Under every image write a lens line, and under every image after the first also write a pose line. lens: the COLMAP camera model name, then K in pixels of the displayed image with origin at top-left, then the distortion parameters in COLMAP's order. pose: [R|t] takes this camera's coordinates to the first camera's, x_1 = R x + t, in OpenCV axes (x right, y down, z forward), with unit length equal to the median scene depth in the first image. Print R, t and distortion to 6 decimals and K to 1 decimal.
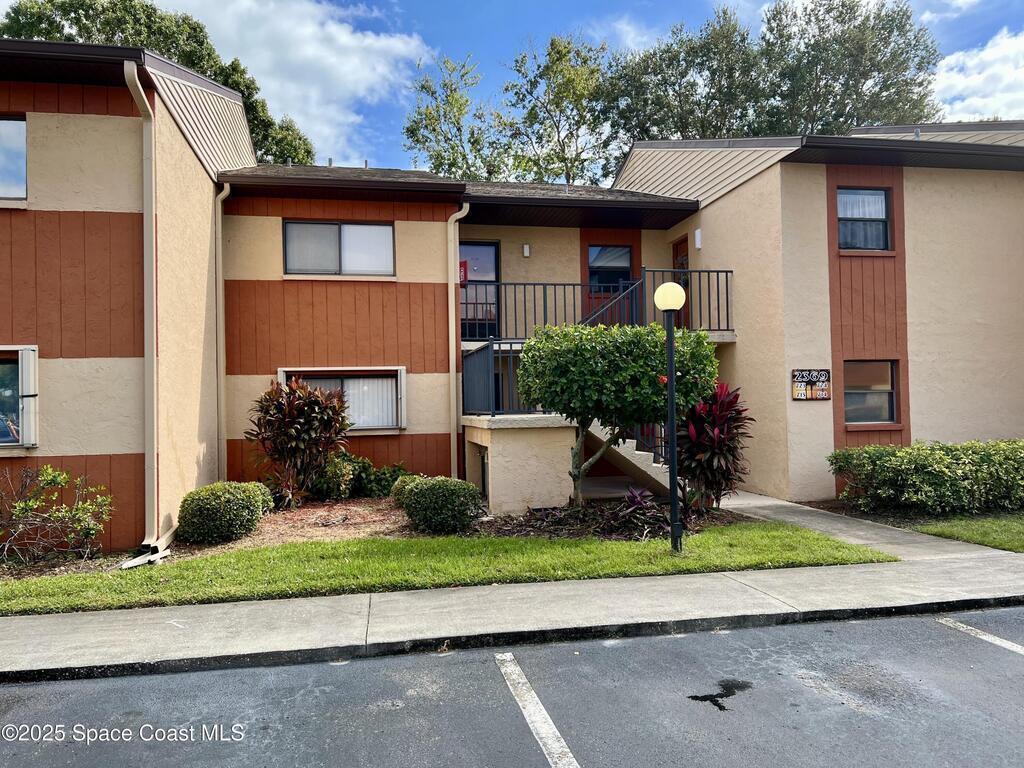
lens RADIAL K [[772.7, 0, 506.3], [0, 772.7, 386.8], [0, 0, 1]] dist [0.039723, -0.037320]
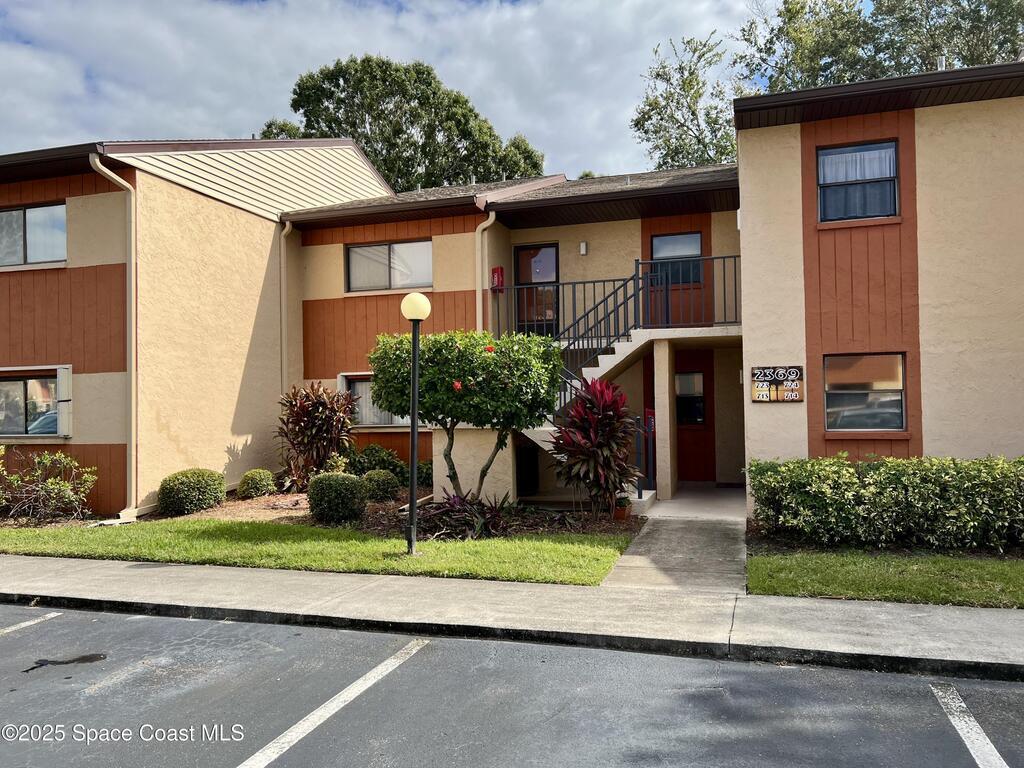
lens RADIAL K [[772.7, 0, 506.3], [0, 772.7, 386.8], [0, 0, 1]] dist [0.039723, -0.037320]
pose [[0.879082, -0.007142, -0.476617, 0.537778], [0.012849, 0.999879, 0.008716, -0.011300], [0.476498, -0.013786, 0.879068, 0.102009]]
